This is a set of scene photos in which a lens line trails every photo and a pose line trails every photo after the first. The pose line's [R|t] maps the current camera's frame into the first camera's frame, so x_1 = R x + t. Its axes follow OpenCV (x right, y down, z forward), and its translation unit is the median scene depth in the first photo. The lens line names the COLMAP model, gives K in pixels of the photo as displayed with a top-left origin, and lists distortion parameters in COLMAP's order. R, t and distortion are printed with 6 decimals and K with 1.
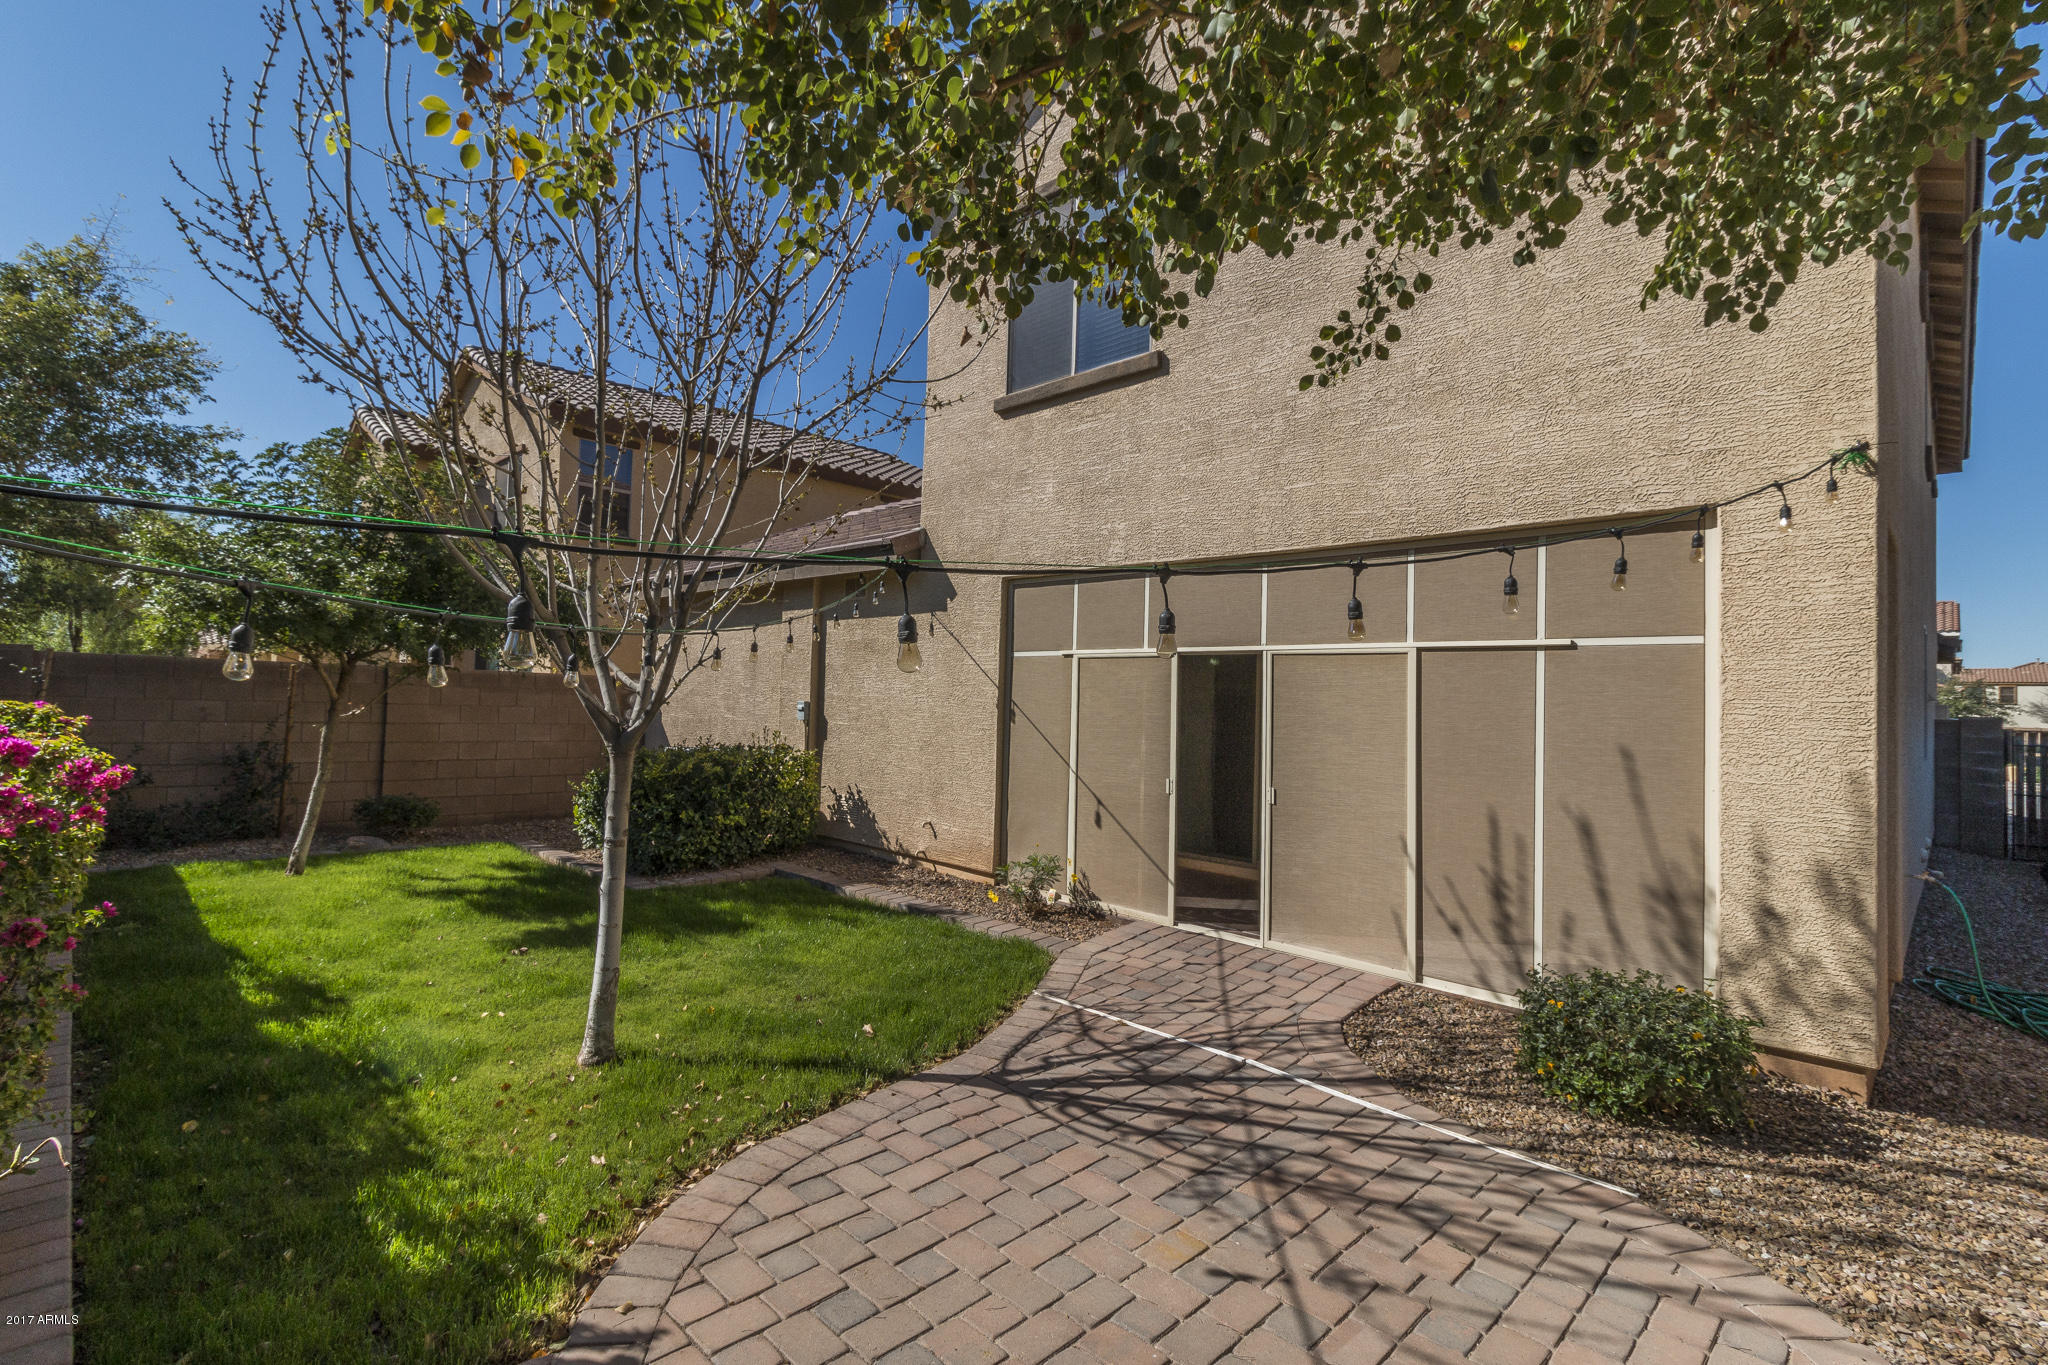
lens RADIAL K [[919.2, 0, 1024.0], [0, 919.2, 682.5], [0, 0, 1]] dist [-0.001094, -0.000111]
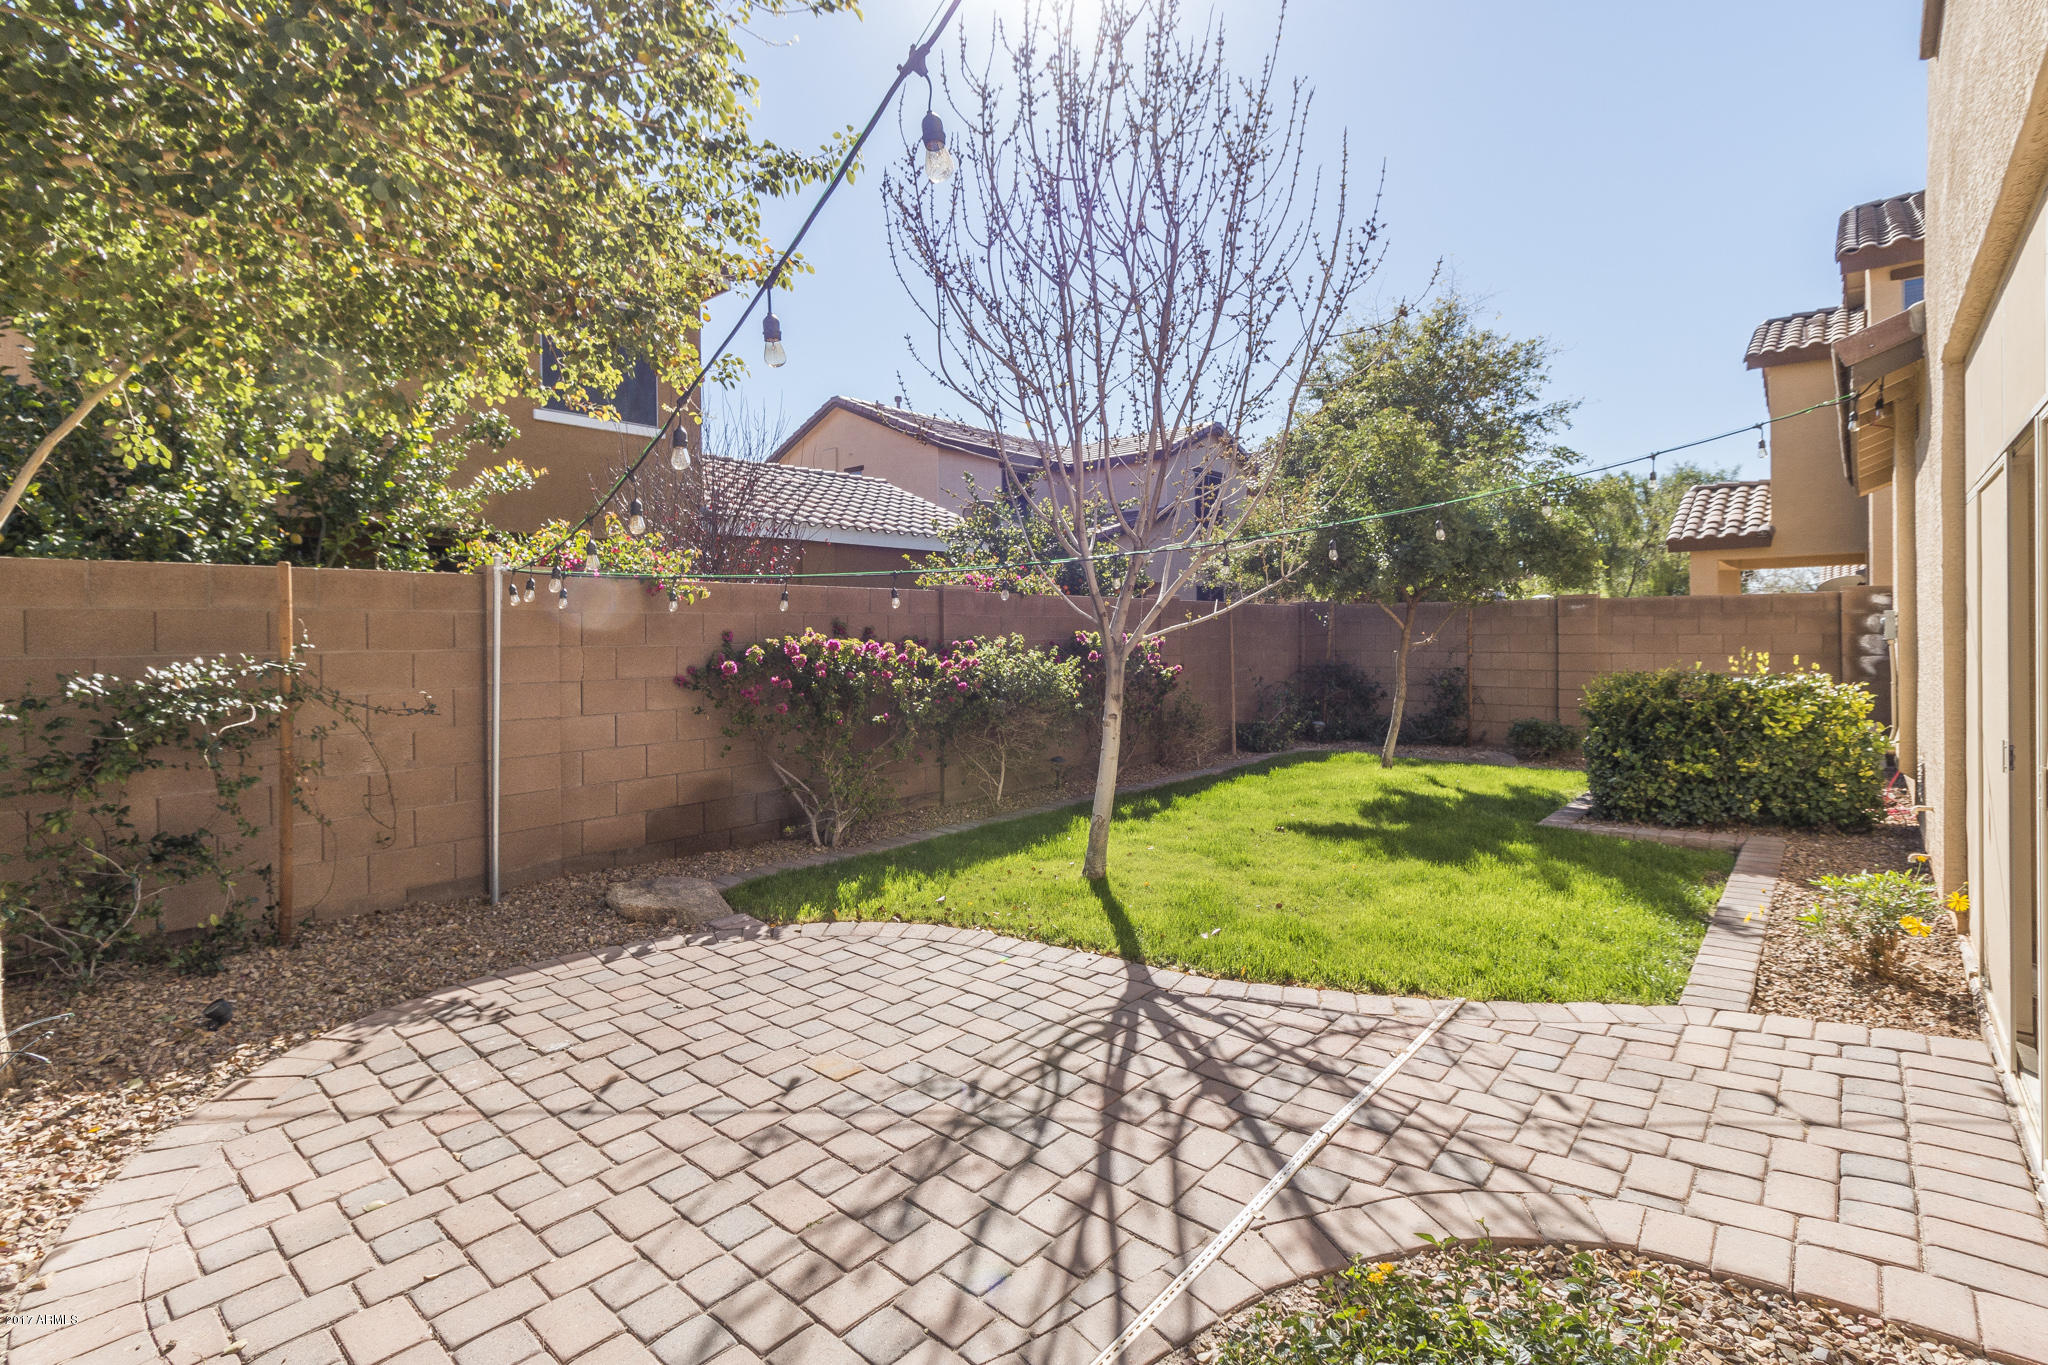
lens RADIAL K [[950.5, 0, 1021.2], [0, 950.5, 640.2], [0, 0, 1]] dist [-0.000874, -0.000161]
pose [[0.071453, -0.021896, -0.997204, 0.949149], [0.033586, 0.999245, -0.019534, 0.078364], [0.996878, -0.032096, 0.072134, 0.800744]]
